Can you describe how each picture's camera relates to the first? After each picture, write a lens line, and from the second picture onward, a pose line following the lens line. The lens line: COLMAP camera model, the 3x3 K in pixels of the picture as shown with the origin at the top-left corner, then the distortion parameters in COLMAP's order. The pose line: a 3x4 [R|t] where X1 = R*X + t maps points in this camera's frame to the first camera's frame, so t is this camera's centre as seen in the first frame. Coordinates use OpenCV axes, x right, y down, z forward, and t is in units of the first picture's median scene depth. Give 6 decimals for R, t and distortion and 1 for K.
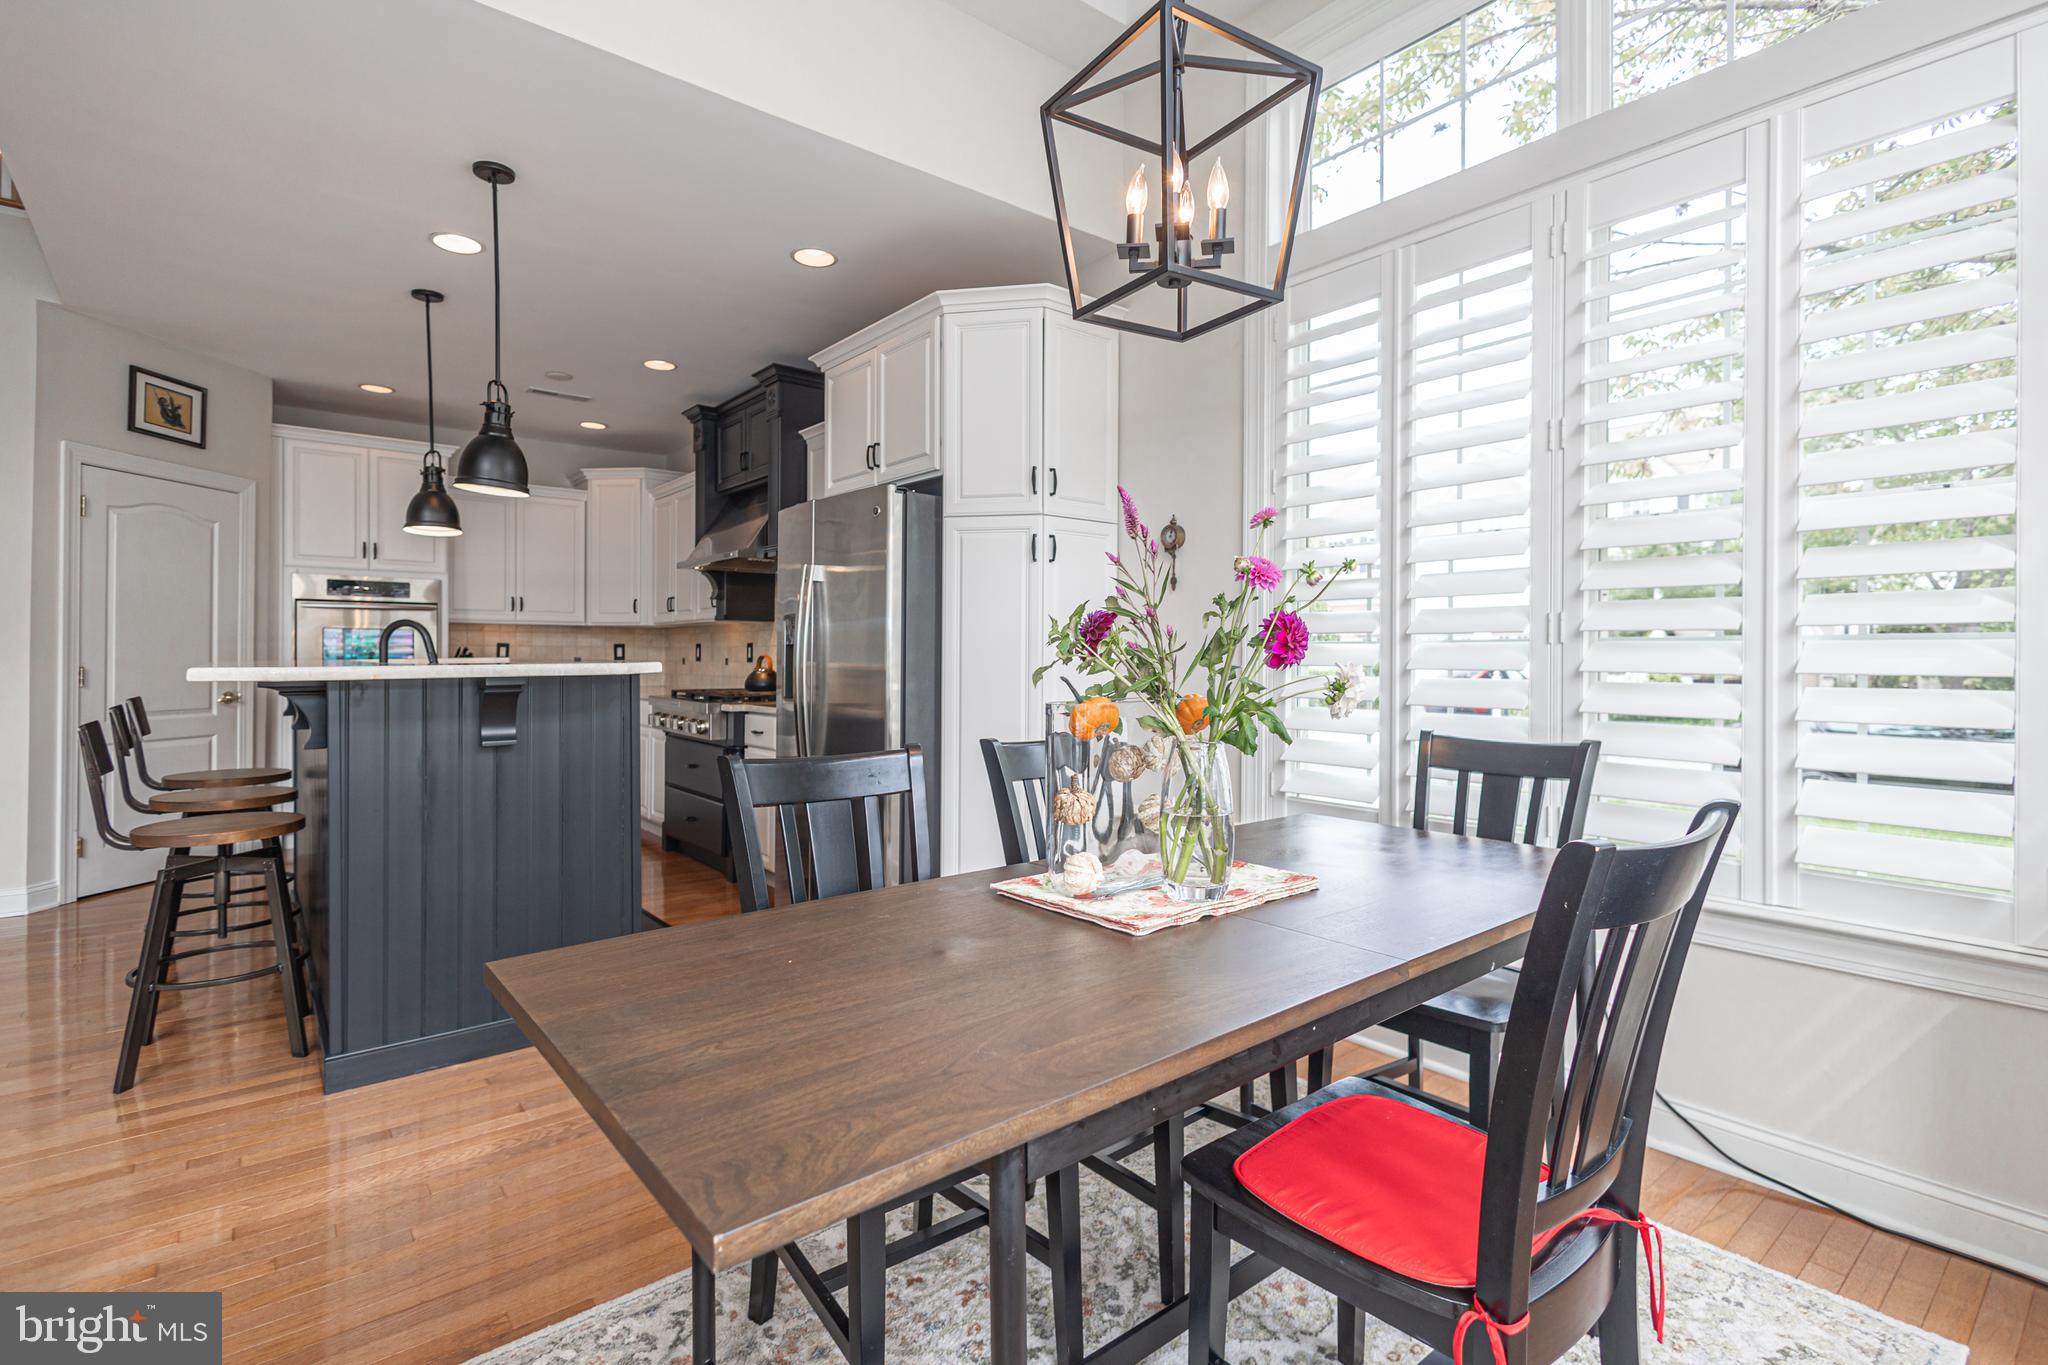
lens RADIAL K [[953.9, 0, 1025.0], [0, 953.9, 662.1], [0, 0, 1]] dist [0.011386, -0.003645]
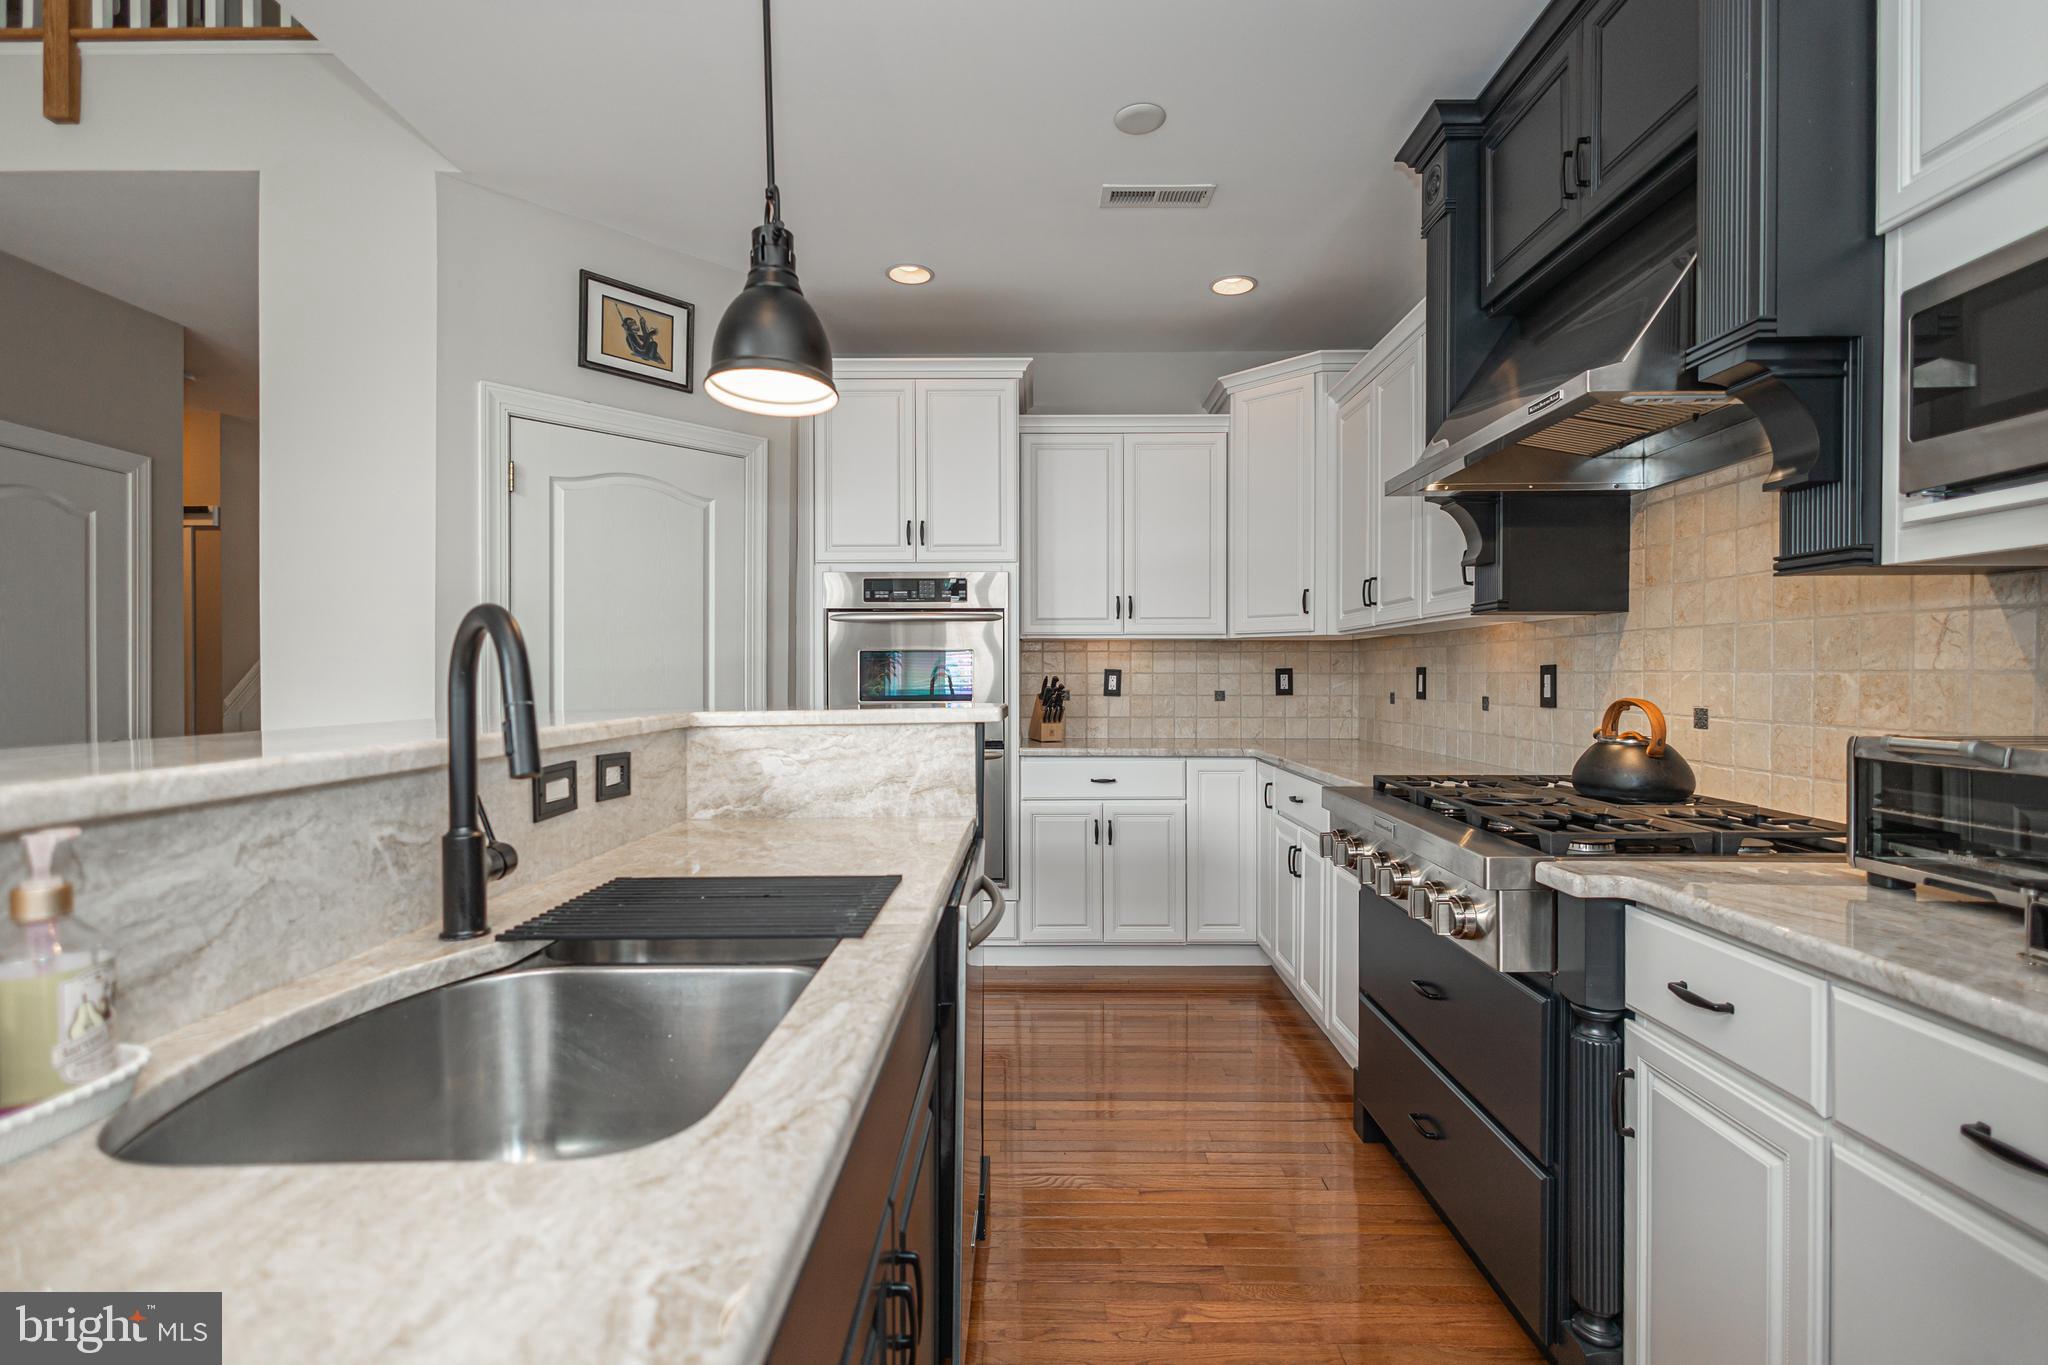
lens RADIAL K [[953.9, 0, 1025.9], [0, 953.9, 679.5], [0, 0, 1]] dist [0.011386, -0.003645]
pose [[0.767084, -0.002793, -0.641541, -0.203456], [0.001997, 0.999996, -0.001966, -0.013940], [0.641544, 0.000227, 0.767086, 0.542139]]
